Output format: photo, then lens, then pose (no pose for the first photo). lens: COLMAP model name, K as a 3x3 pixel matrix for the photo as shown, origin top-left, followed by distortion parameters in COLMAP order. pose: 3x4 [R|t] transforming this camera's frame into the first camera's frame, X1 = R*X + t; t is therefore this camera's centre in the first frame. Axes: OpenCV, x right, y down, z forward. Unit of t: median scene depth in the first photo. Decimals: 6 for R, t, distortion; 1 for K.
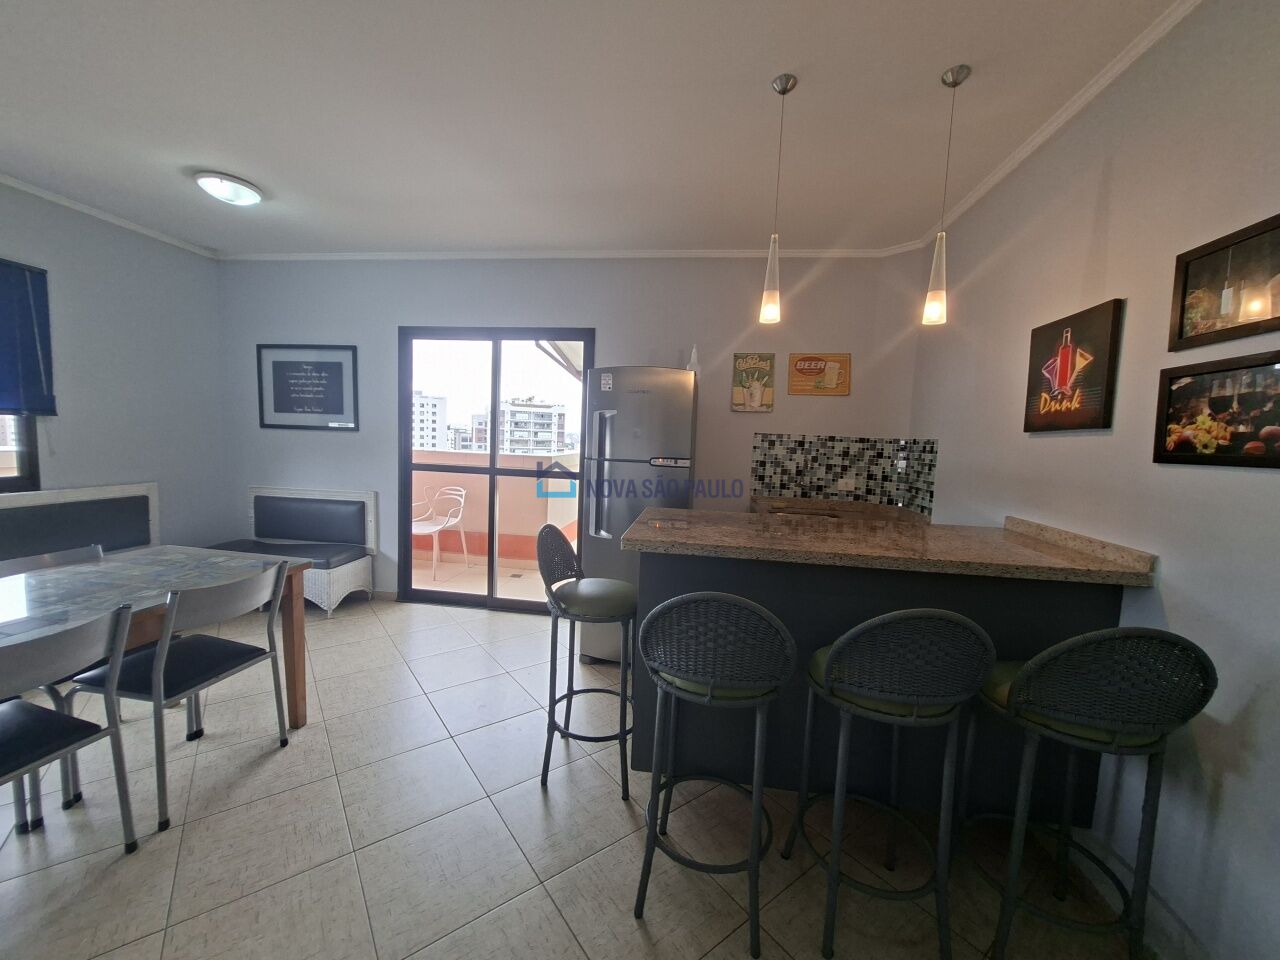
lens RADIAL K [[502.7, 0, 641.5], [0, 502.7, 482.2], [0, 0, 1]] dist [-0.005415, 0.000370]
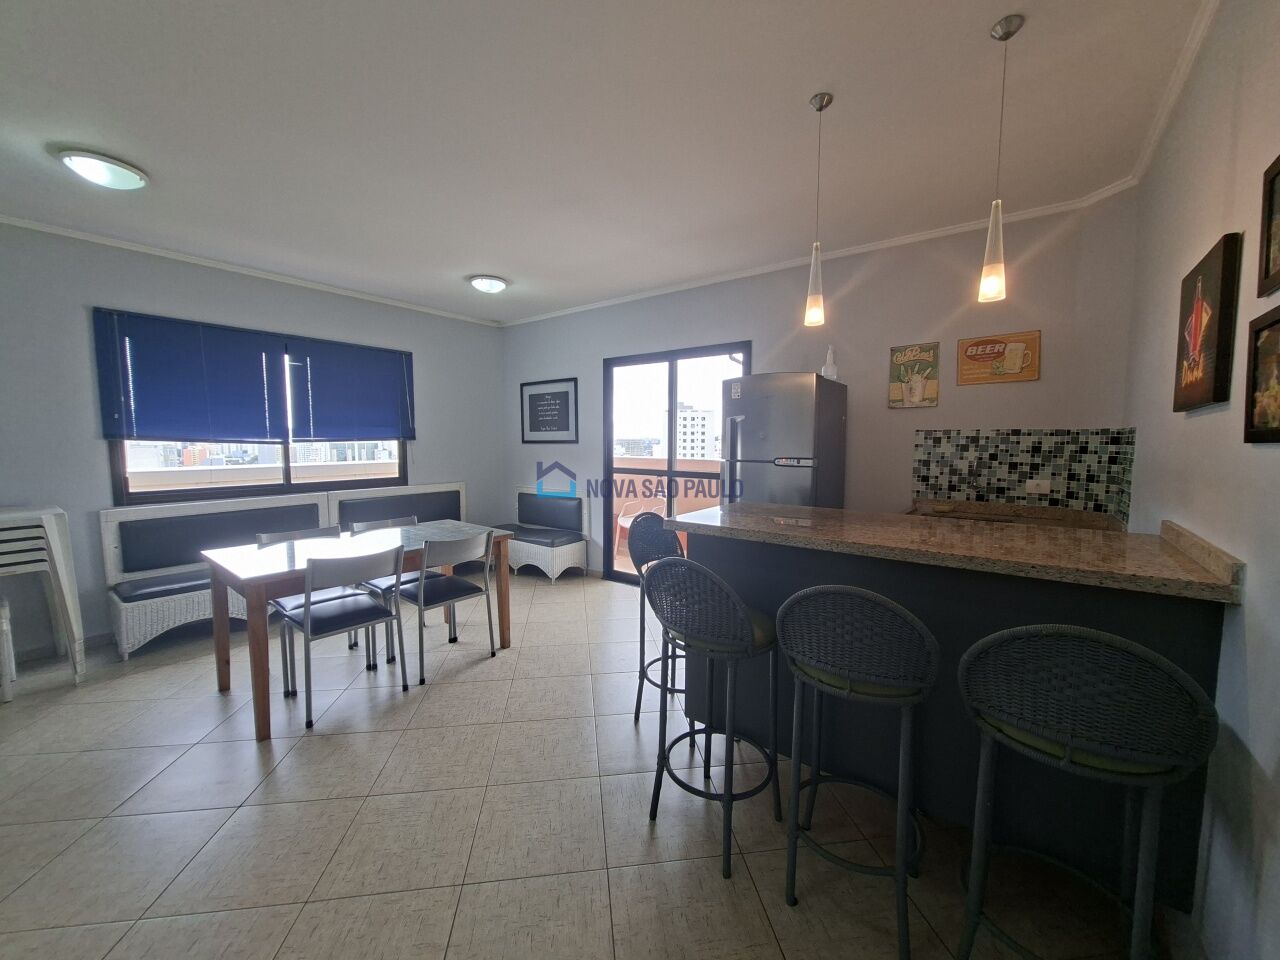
lens RADIAL K [[505.8, 0, 639.7], [0, 505.8, 482.4], [0, 0, 1]] dist [-0.012059, 0.005101]
pose [[0.867860, 0.003041, -0.496799, 0.251017], [-0.011660, 0.999831, -0.014248, 0.017942], [0.496672, 0.018158, 0.867748, -0.054943]]
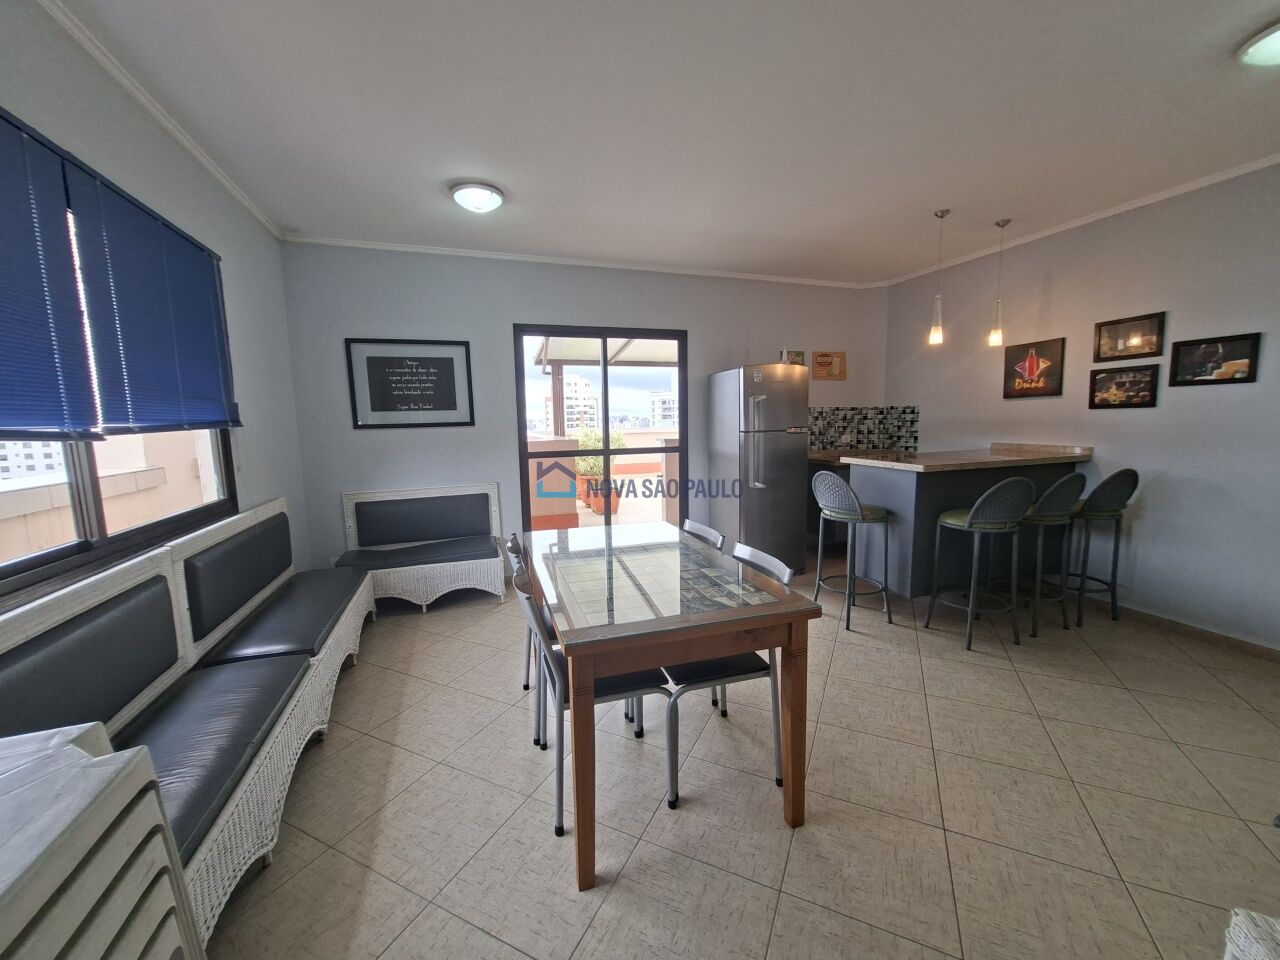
lens RADIAL K [[505.8, 0, 639.7], [0, 505.8, 482.4], [0, 0, 1]] dist [-0.012059, 0.005101]
pose [[0.888374, -0.115218, 0.444429, -0.843684], [0.097432, 0.993262, 0.062744, -0.020914], [-0.448664, -0.012438, 0.893614, -0.082963]]
